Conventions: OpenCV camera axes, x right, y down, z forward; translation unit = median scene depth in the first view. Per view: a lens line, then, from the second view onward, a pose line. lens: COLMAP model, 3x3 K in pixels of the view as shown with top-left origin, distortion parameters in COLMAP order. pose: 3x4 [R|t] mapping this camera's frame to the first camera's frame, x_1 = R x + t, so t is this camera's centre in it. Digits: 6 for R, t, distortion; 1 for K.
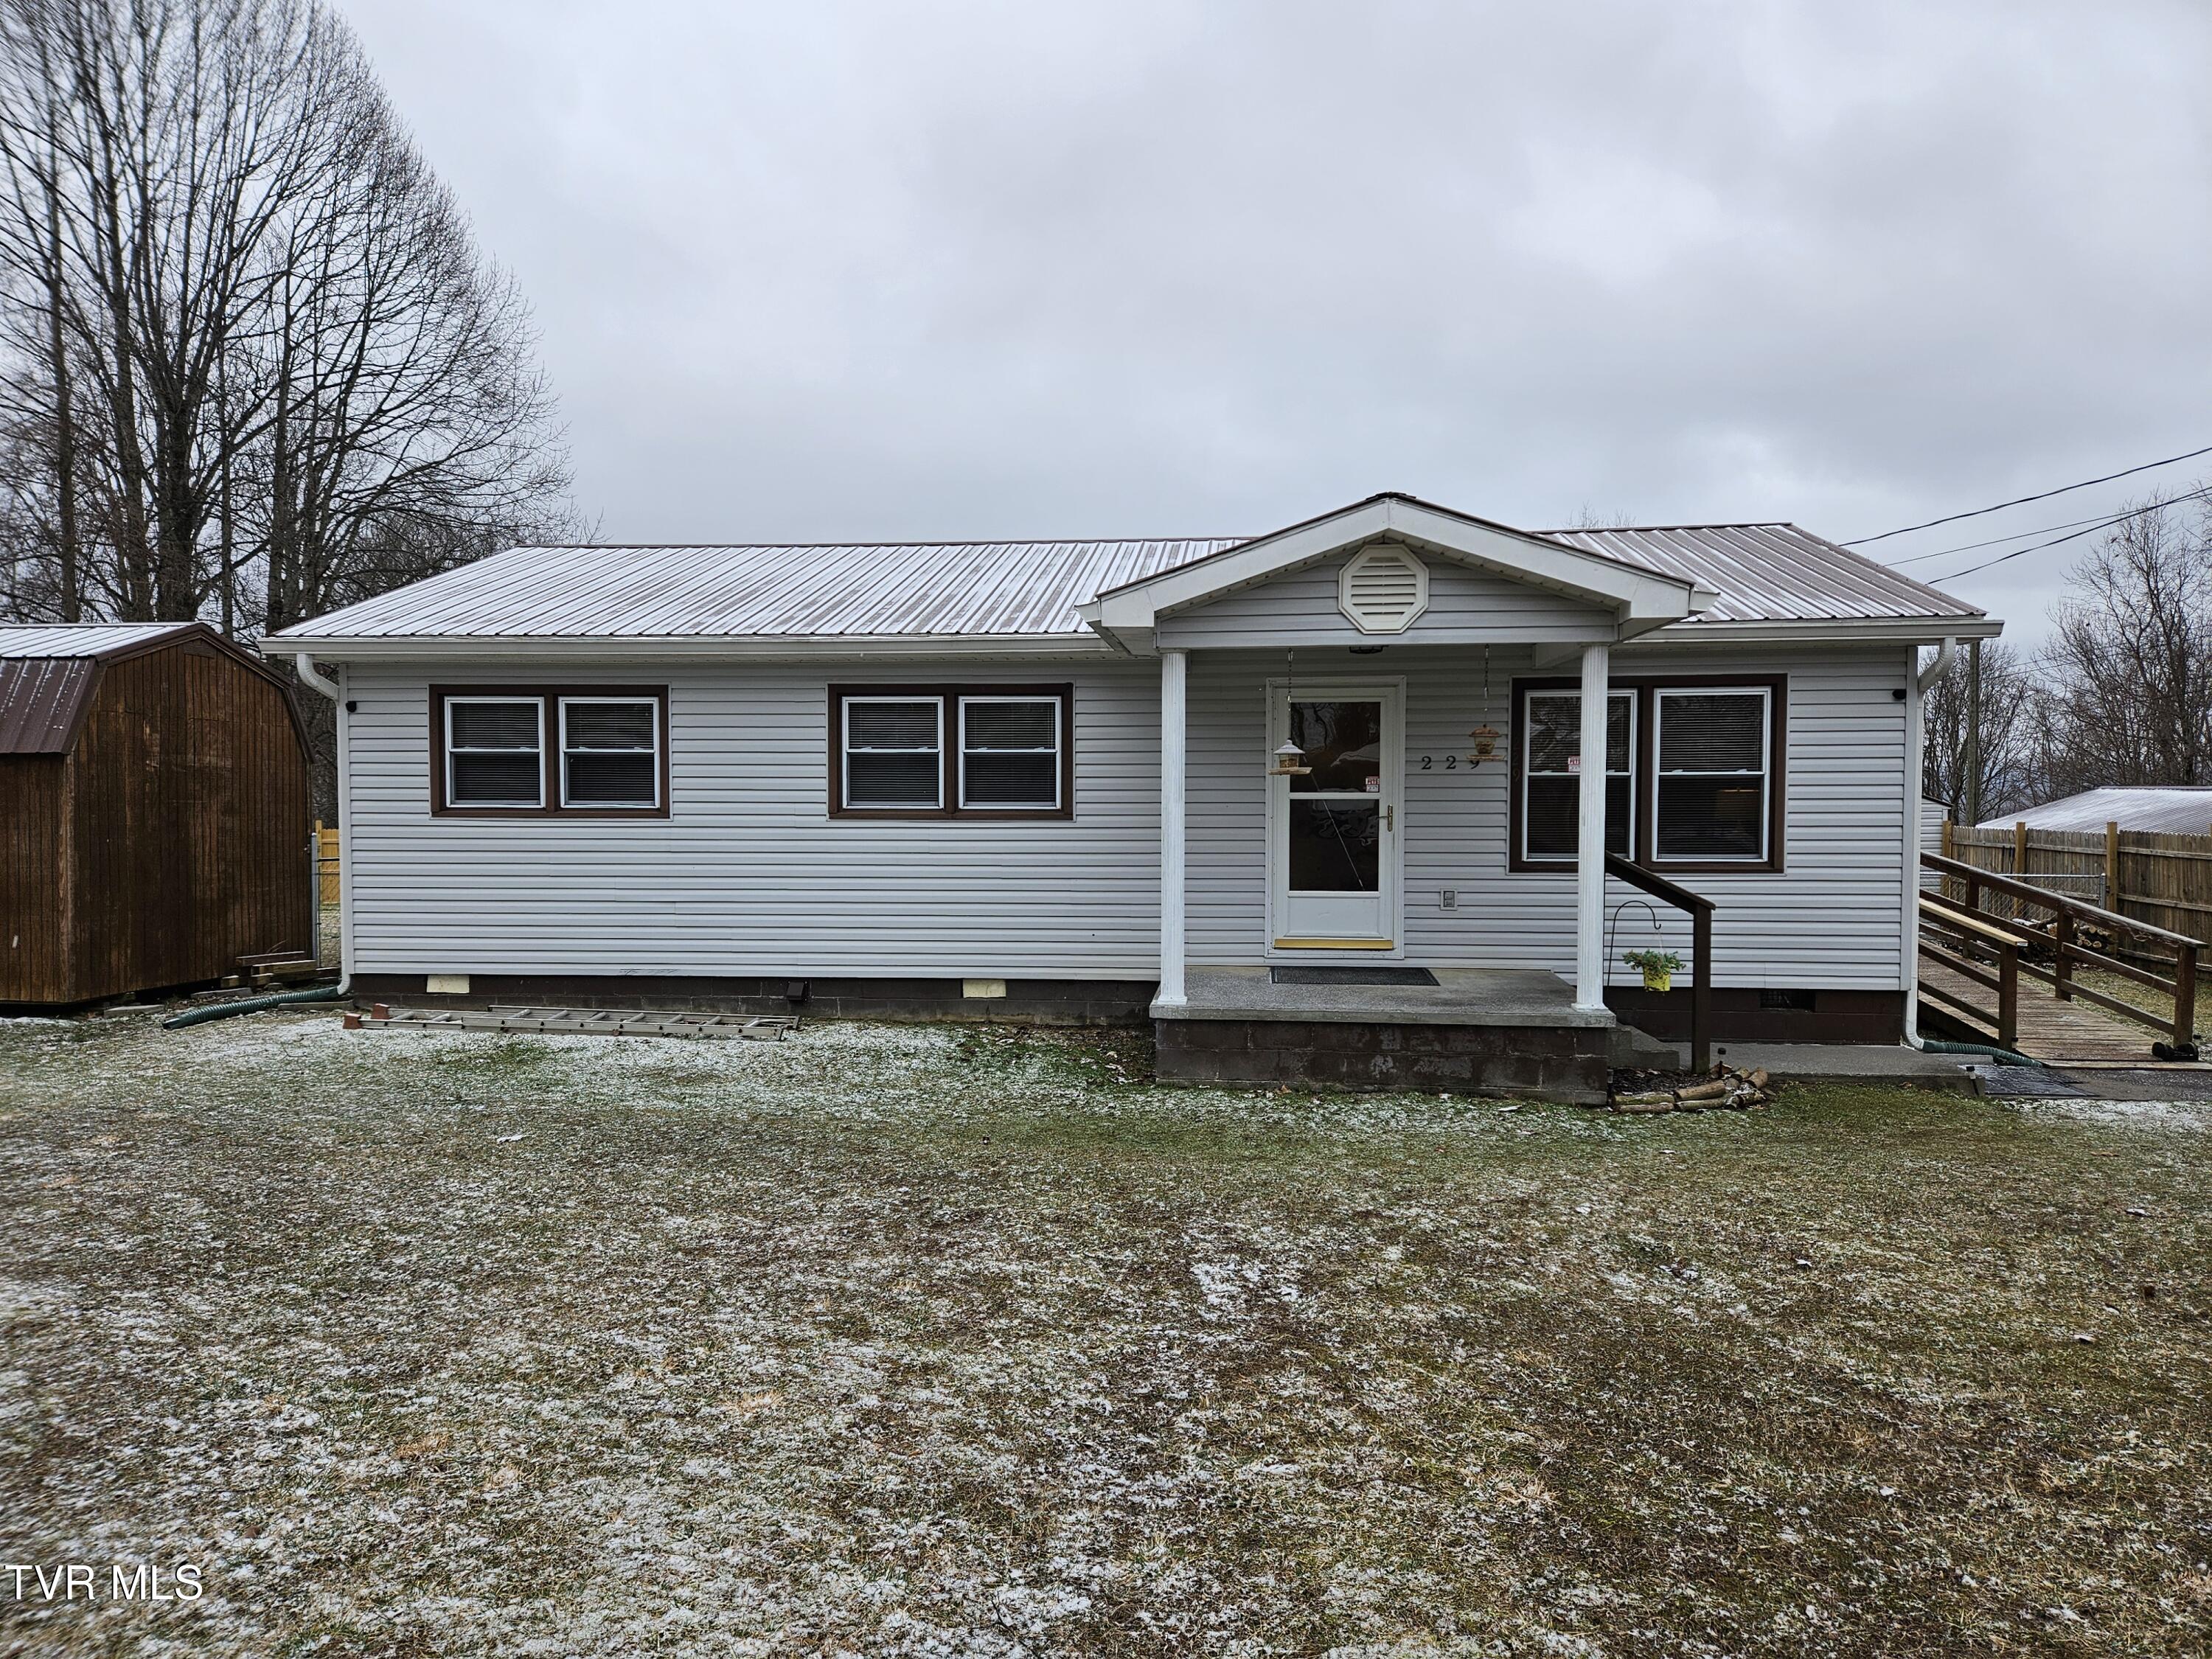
lens RADIAL K [[1467.6, 0, 1109.1], [0, 1467.6, 834.2], [0, 0, 1]] dist [0.072534, -0.047721]
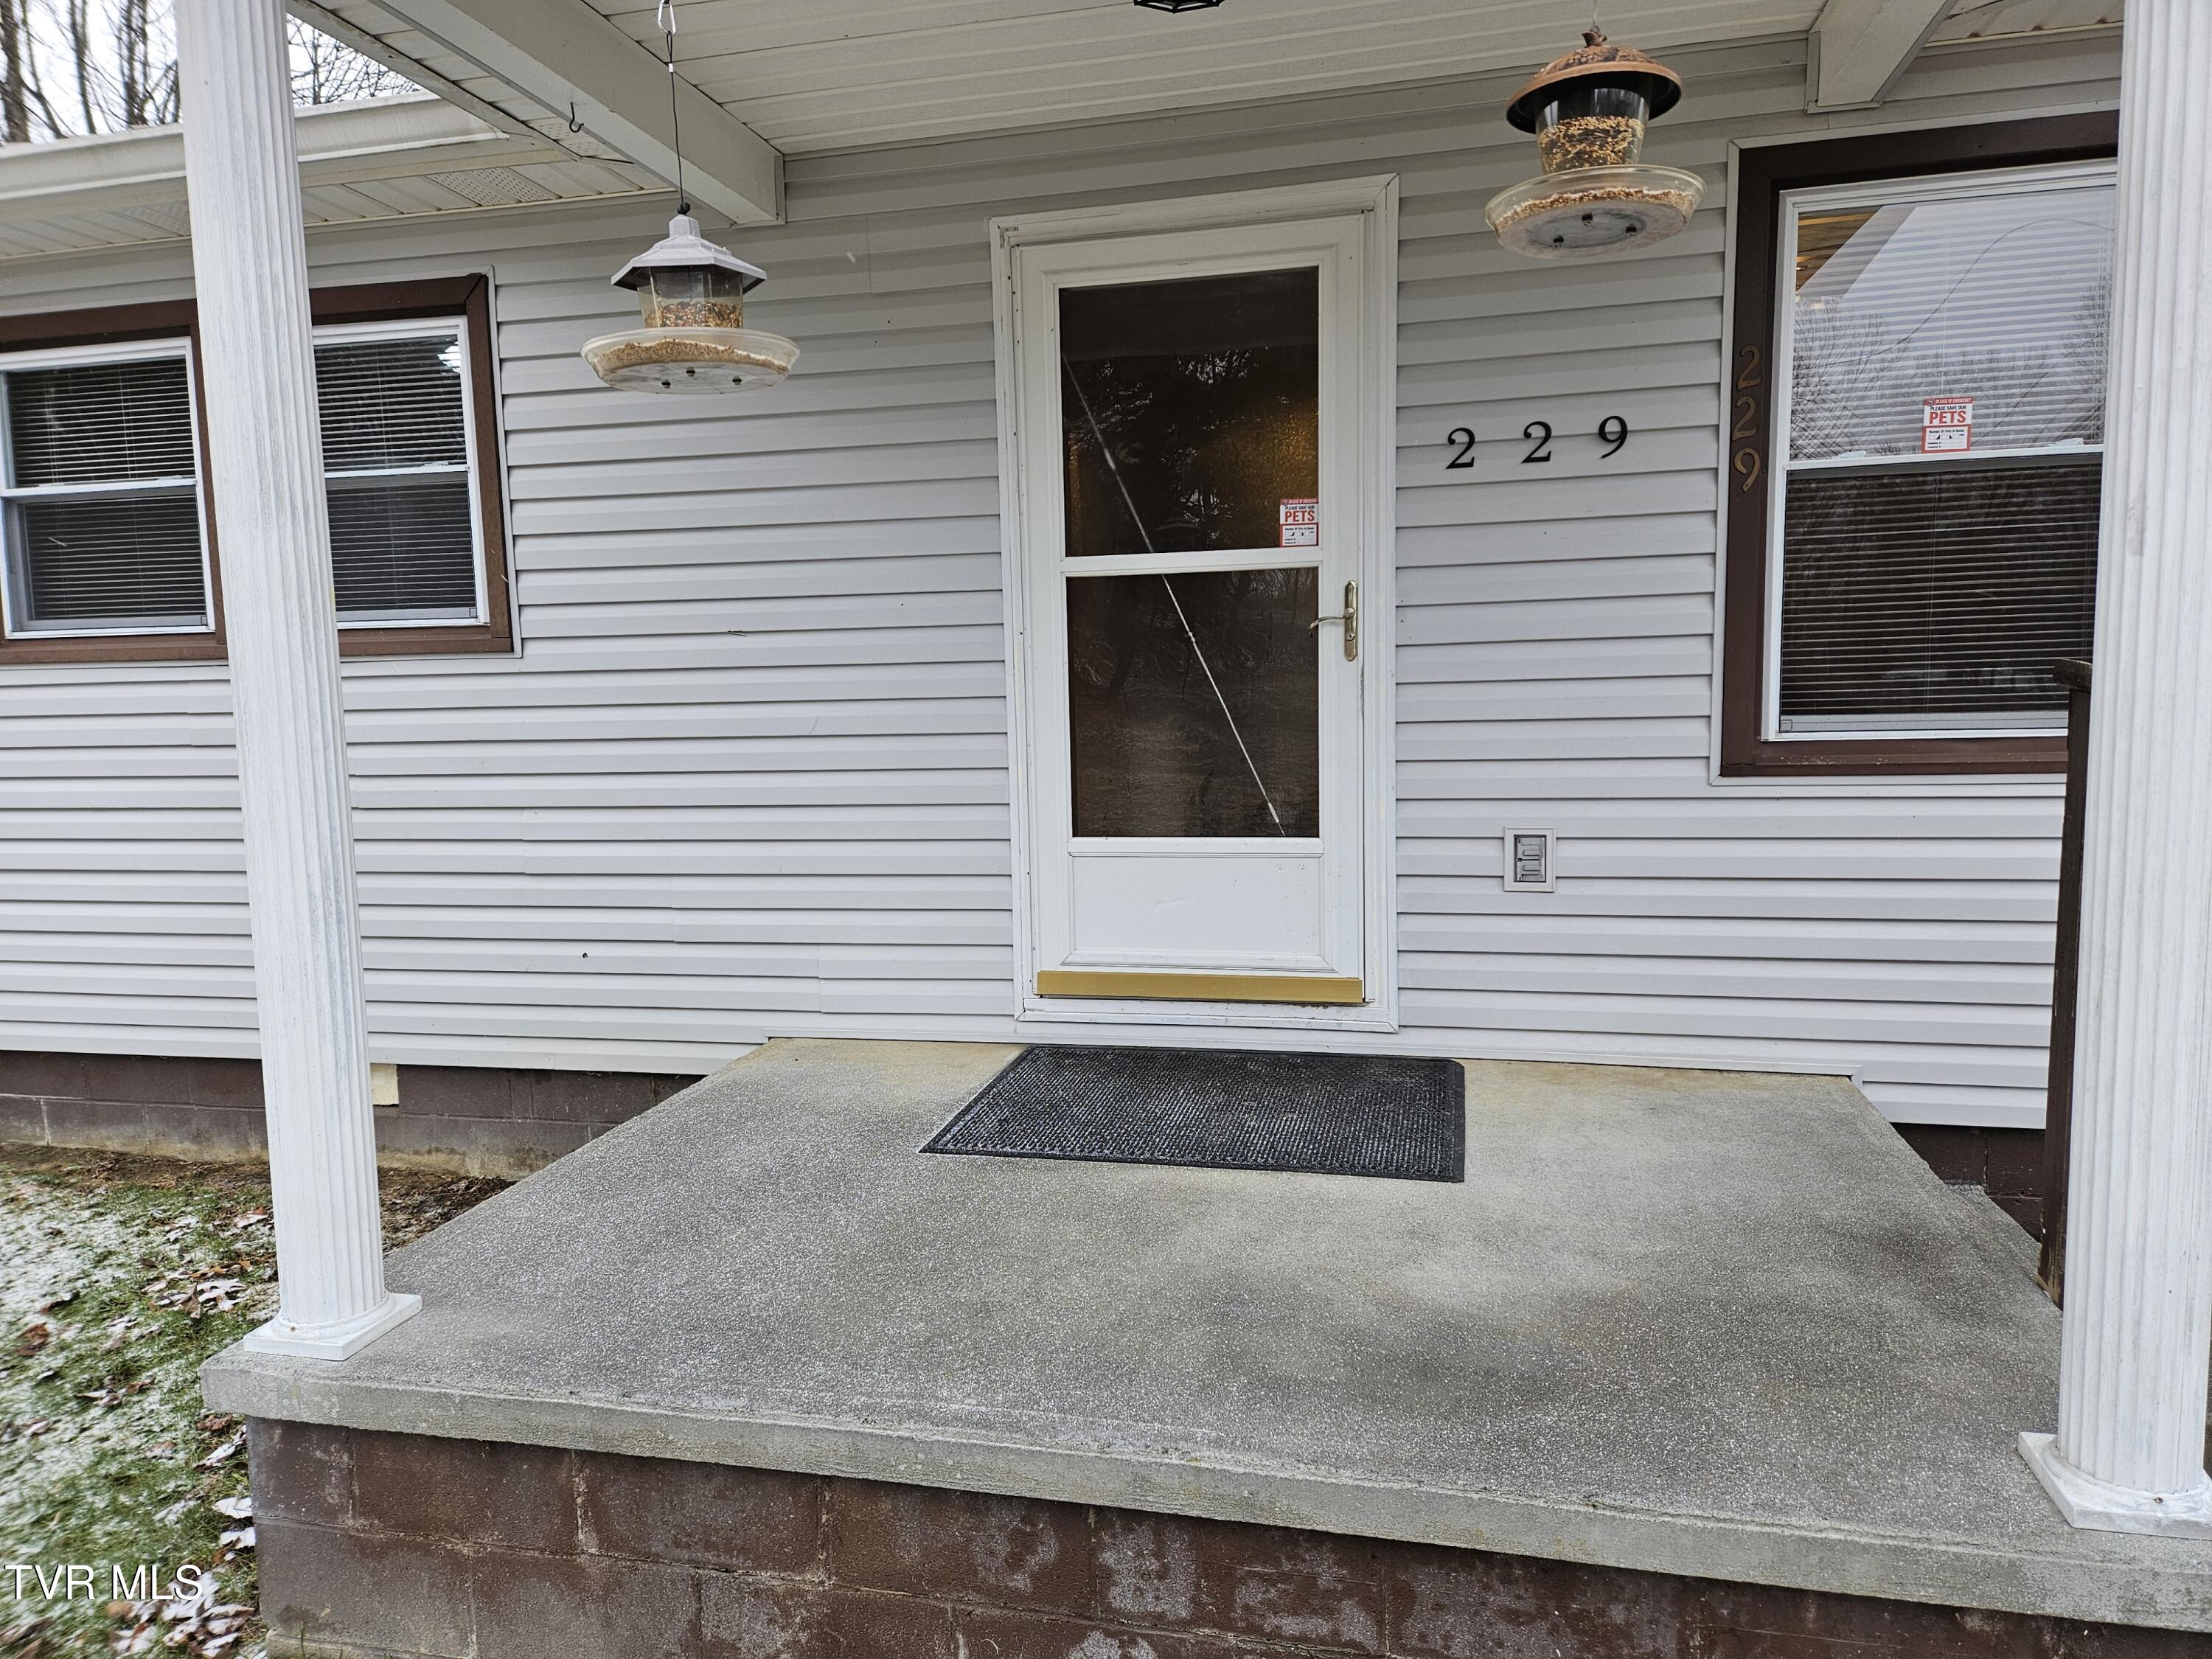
lens RADIAL K [[1467.6, 0, 1101.6], [0, 1467.6, 823.0], [0, 0, 1]] dist [0.072534, -0.047721]
pose [[0.990901, -0.010328, -0.134193, 0.178703], [0.020537, 0.996978, 0.074919, 0.008747], [0.133013, -0.076993, 0.988119, 0.653481]]
